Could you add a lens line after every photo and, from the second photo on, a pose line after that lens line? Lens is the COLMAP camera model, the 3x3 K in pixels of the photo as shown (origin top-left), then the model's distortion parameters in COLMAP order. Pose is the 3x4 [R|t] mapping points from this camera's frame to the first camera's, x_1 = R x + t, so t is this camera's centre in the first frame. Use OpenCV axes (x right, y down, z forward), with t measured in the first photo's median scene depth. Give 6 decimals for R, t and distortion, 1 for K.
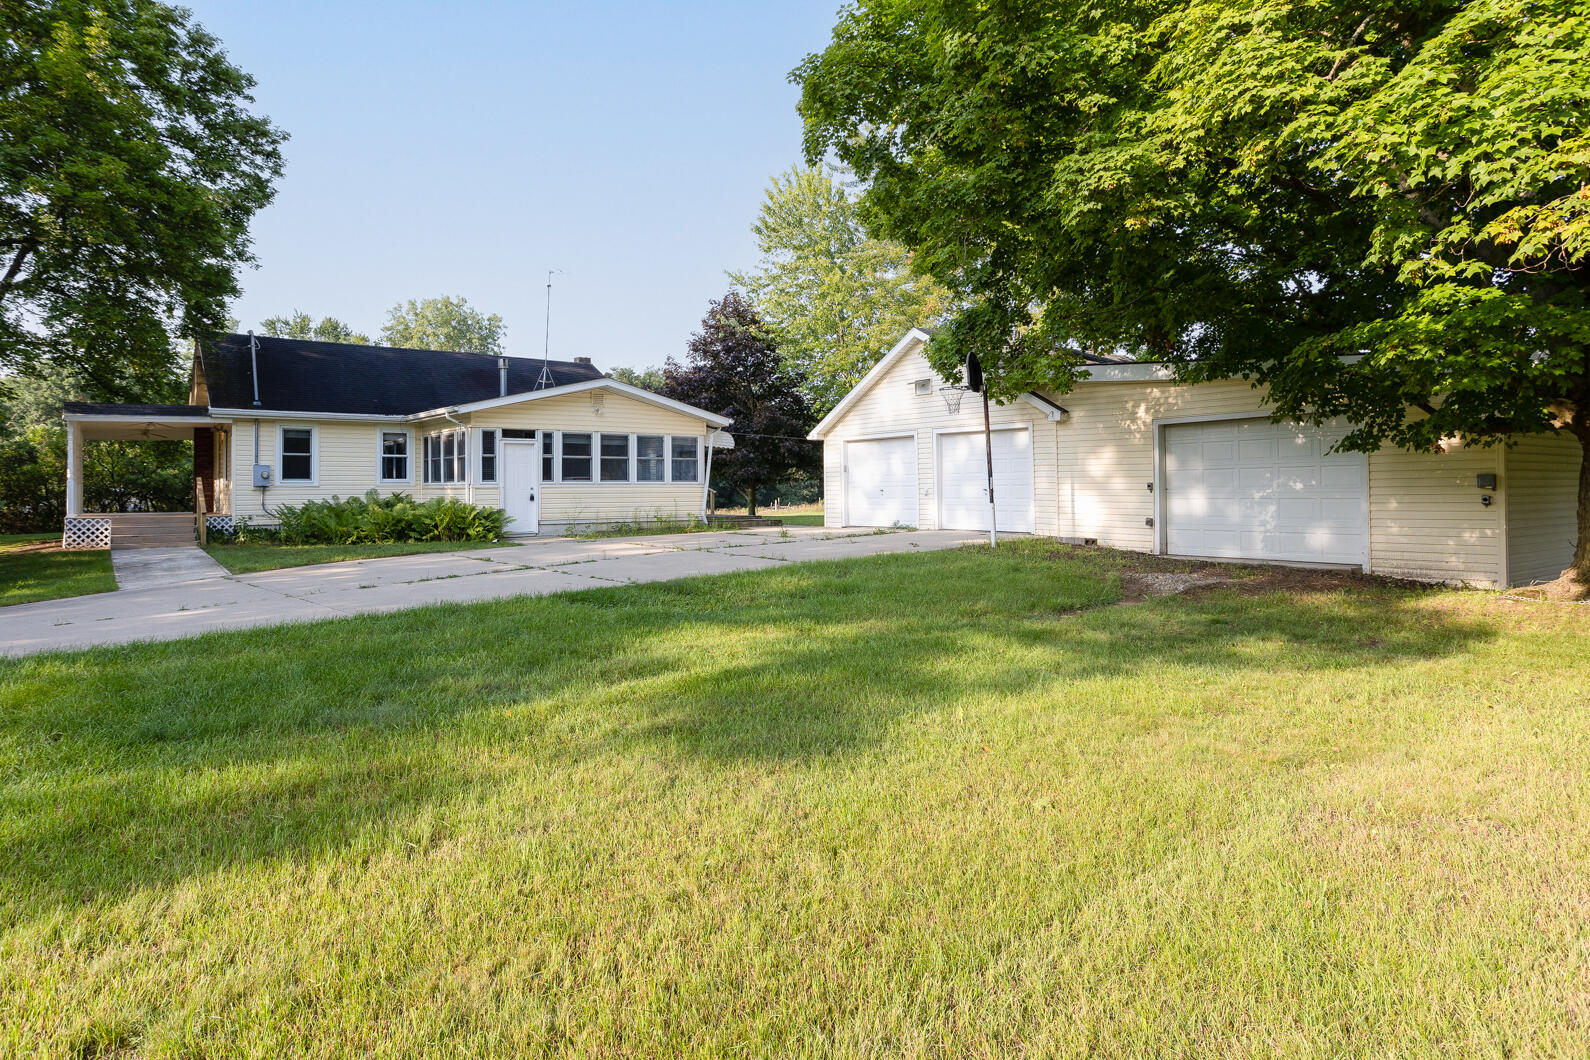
lens RADIAL K [[866.6, 0, 719.6], [0, 866.6, 467.7], [0, 0, 1]] dist [0.004293, 0.001063]
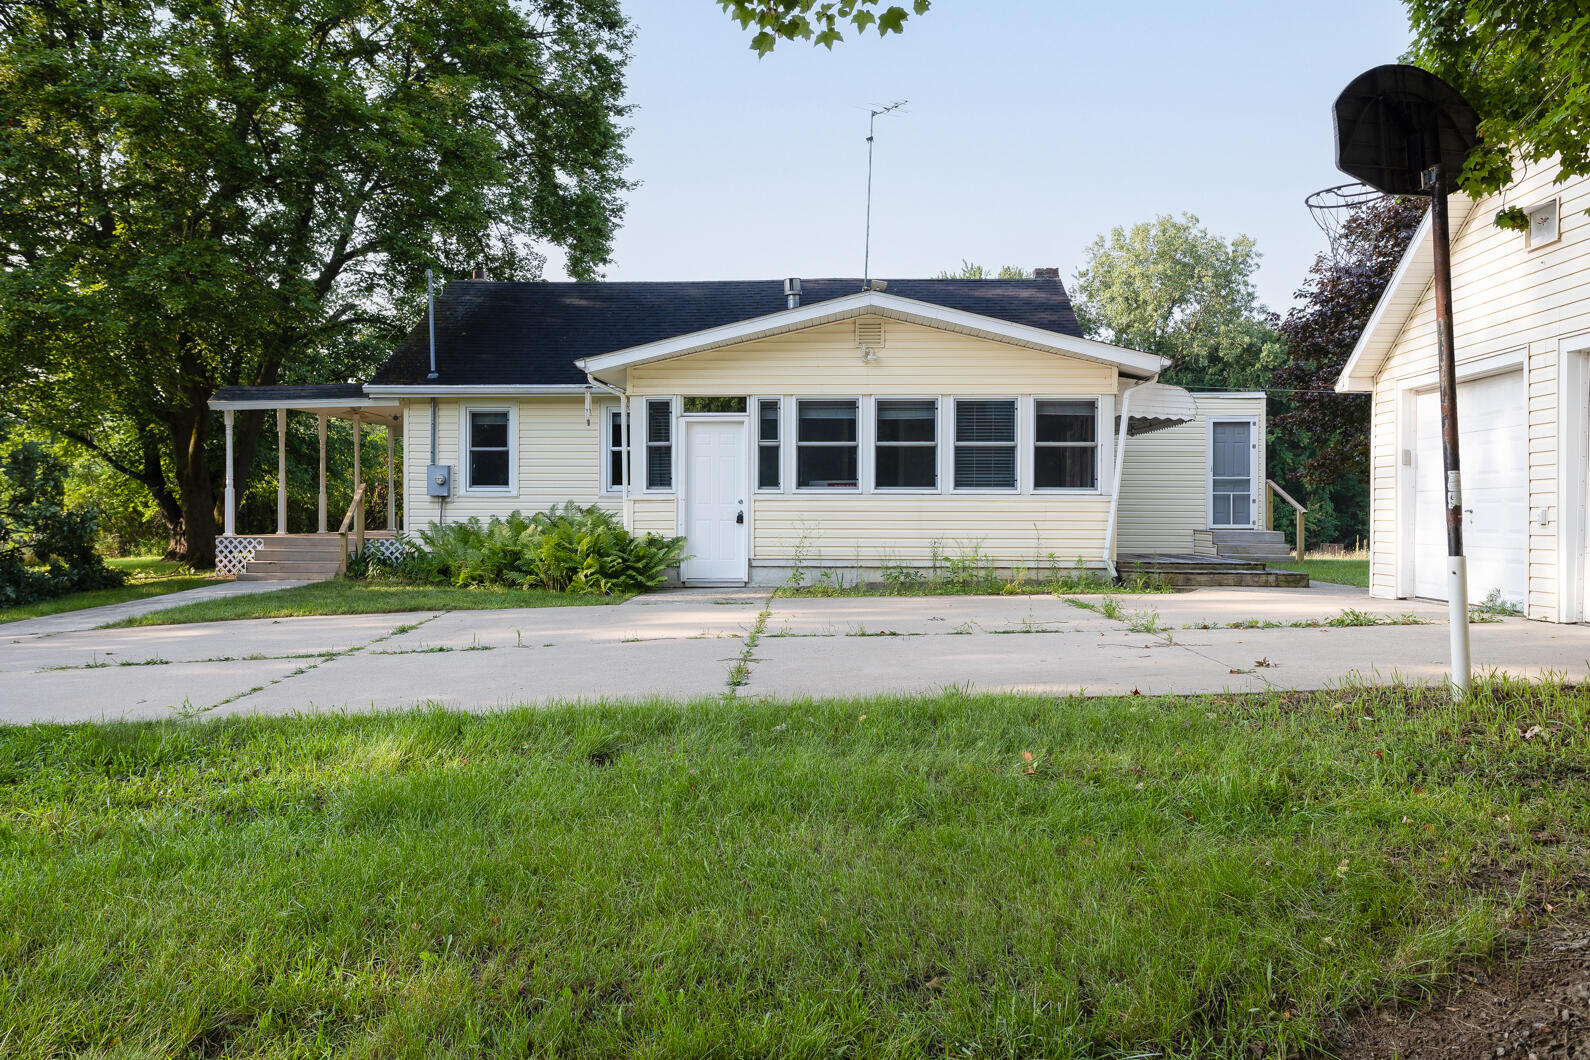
lens RADIAL K [[1252.4, 0, 789.3], [0, 1252.4, 526.3], [0, 0, 1]] dist [0.012809, 0.003890]
pose [[0.797239, 0.017405, -0.603413, 0.293149], [0.007370, 0.999229, 0.038559, 0.008882], [0.603619, -0.035187, 0.796496, 0.372592]]
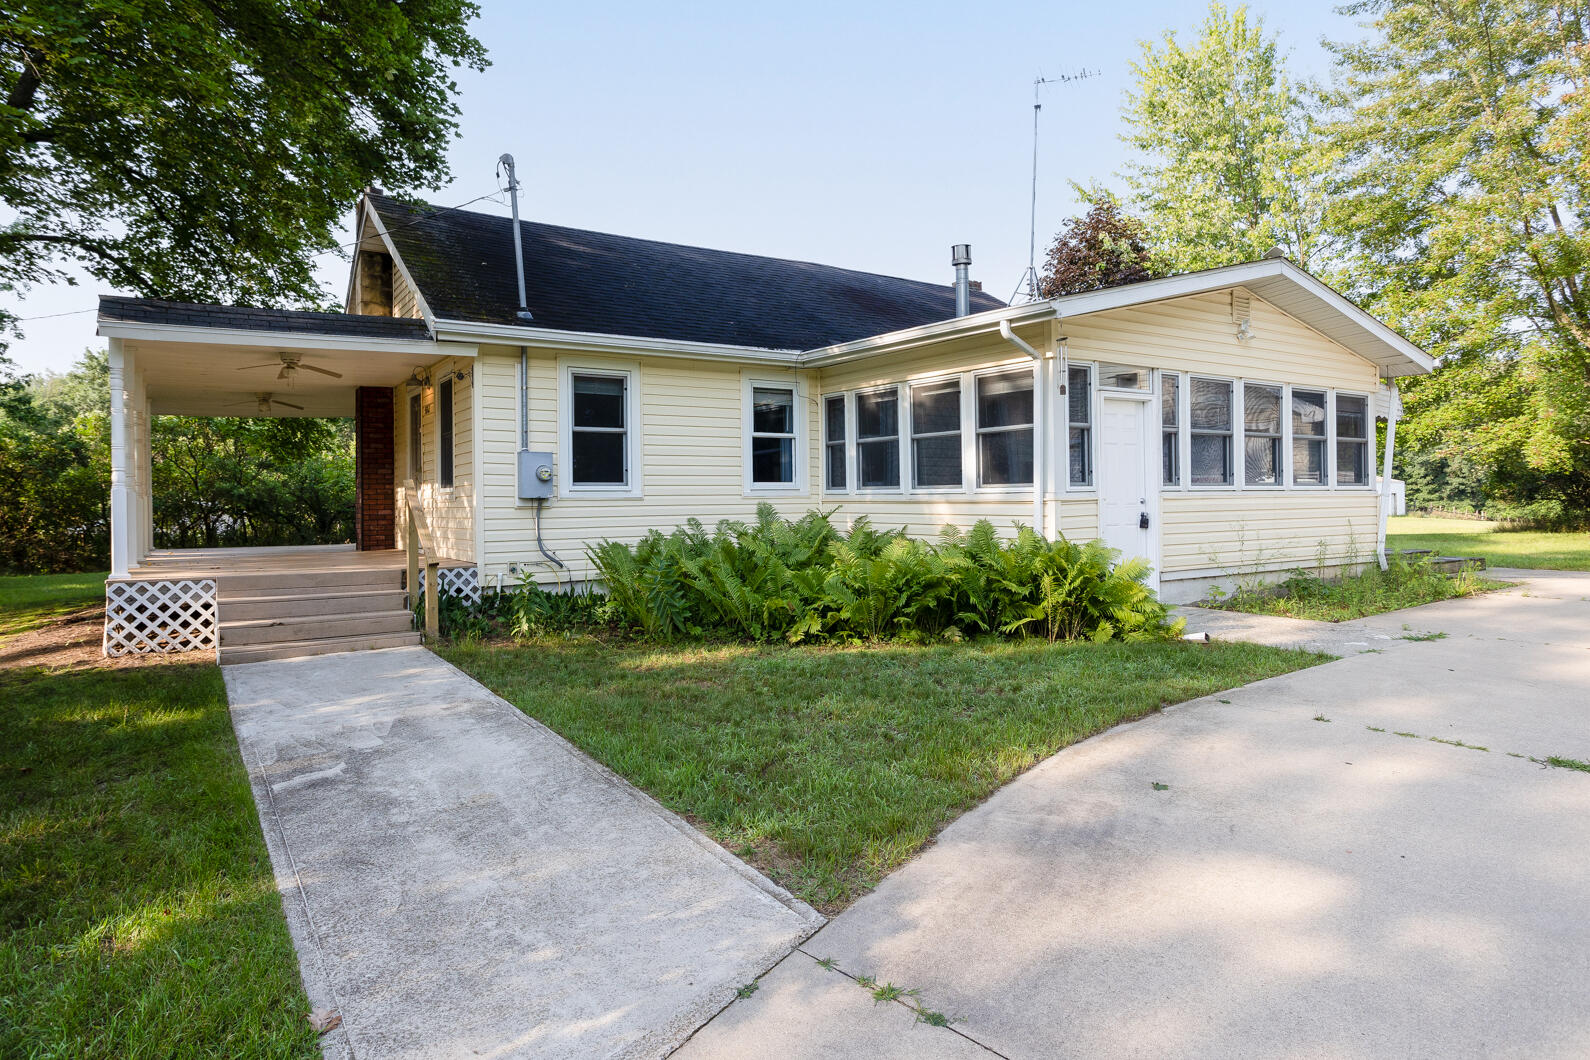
lens RADIAL K [[921.6, 0, 792.7], [0, 921.6, 484.8], [0, 0, 1]] dist [-0.008782, 0.003773]
pose [[0.999654, -0.003734, -0.026019, -0.380435], [0.003970, 0.999952, 0.009011, 0.010276], [0.025984, -0.009111, 0.999621, 0.522842]]
